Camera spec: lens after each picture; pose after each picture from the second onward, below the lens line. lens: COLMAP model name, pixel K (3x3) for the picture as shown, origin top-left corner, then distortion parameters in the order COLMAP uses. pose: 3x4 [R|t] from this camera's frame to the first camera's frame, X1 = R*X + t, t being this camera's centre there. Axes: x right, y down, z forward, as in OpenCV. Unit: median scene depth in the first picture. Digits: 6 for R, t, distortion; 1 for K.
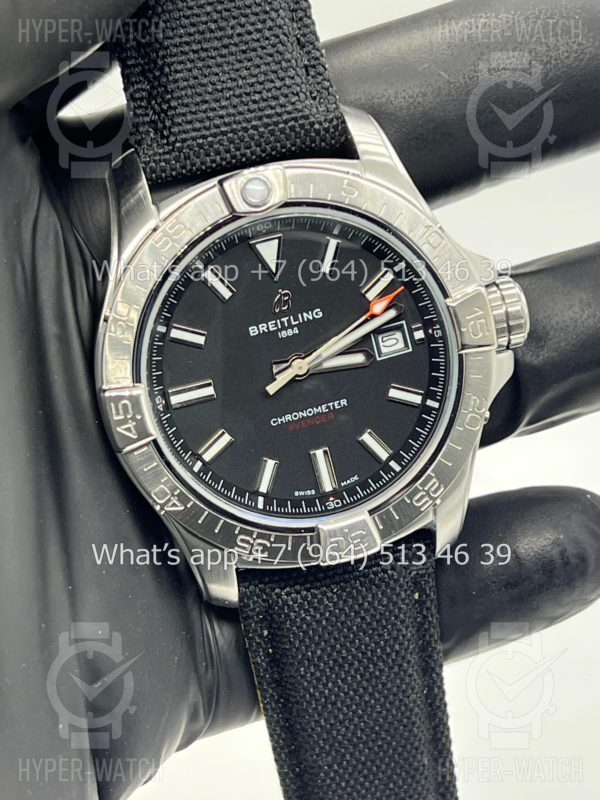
lens RADIAL K [[1830.5, 0, 299.8], [0, 1830.5, 399.1], [0, 0, 1]] dist [0.039392, 0.000000]
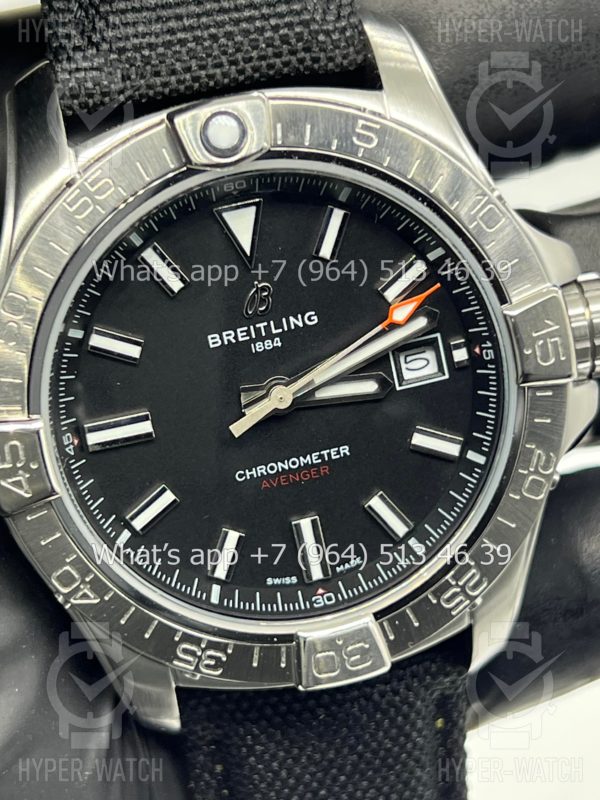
lens RADIAL K [[1830.5, 0, 300.9], [0, 1830.5, 399.4], [0, 0, 1]] dist [0.039392, 0.000000]
pose [[0.999071, 0.041604, -0.011201, 0.014766], [-0.041099, 0.998269, 0.042069, -0.044939], [0.012932, -0.041570, 0.999052, 0.326413]]
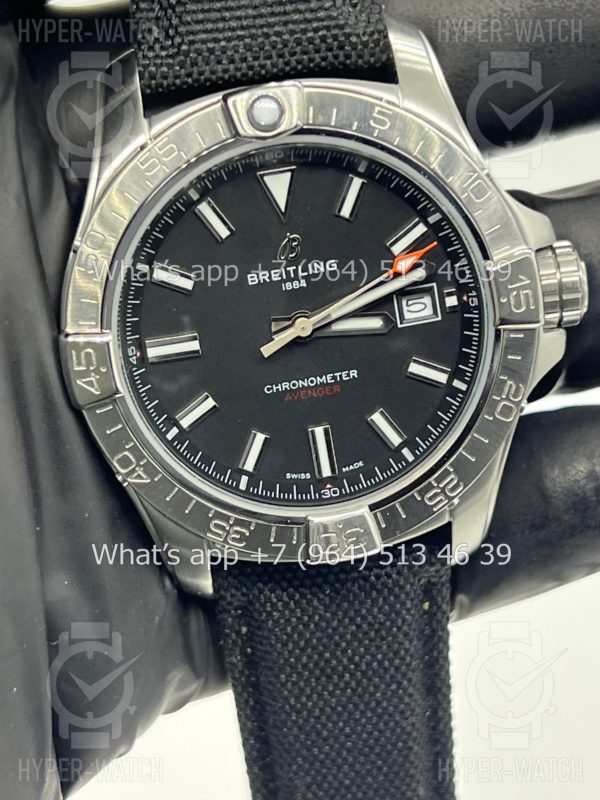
lens RADIAL K [[1830.5, 0, 294.9], [0, 1830.5, 422.5], [0, 0, 1]] dist [0.039392, 0.000000]
pose [[0.992759, 0.096388, -0.071686, 0.059804], [-0.091770, 0.993647, 0.065151, -0.028212], [0.077511, -0.058100, 0.995297, 0.162573]]
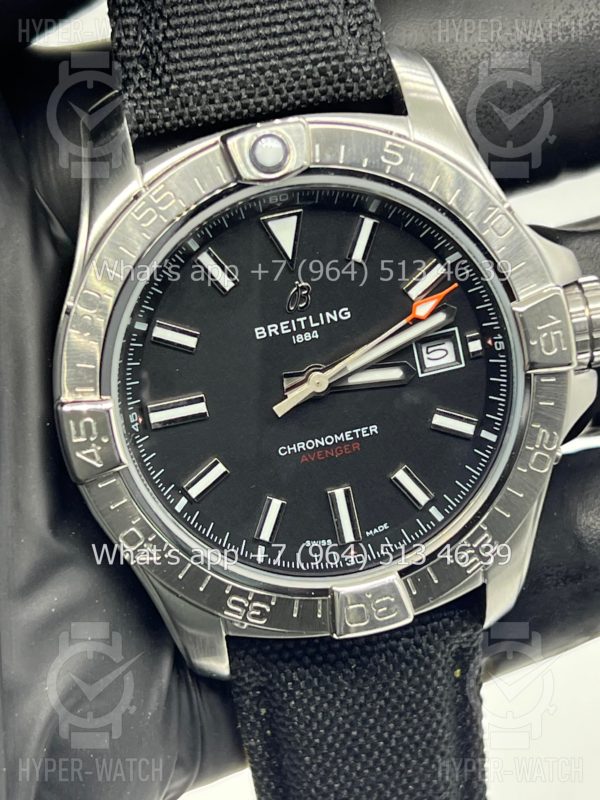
lens RADIAL K [[1830.5, 0, 293.2], [0, 1830.5, 402.9], [0, 0, 1]] dist [0.039392, 0.000000]
pose [[0.998352, 0.044101, -0.036726, 0.018069], [-0.042865, 0.998510, 0.033781, -0.034191], [0.038161, -0.032151, 0.998754, 0.225938]]
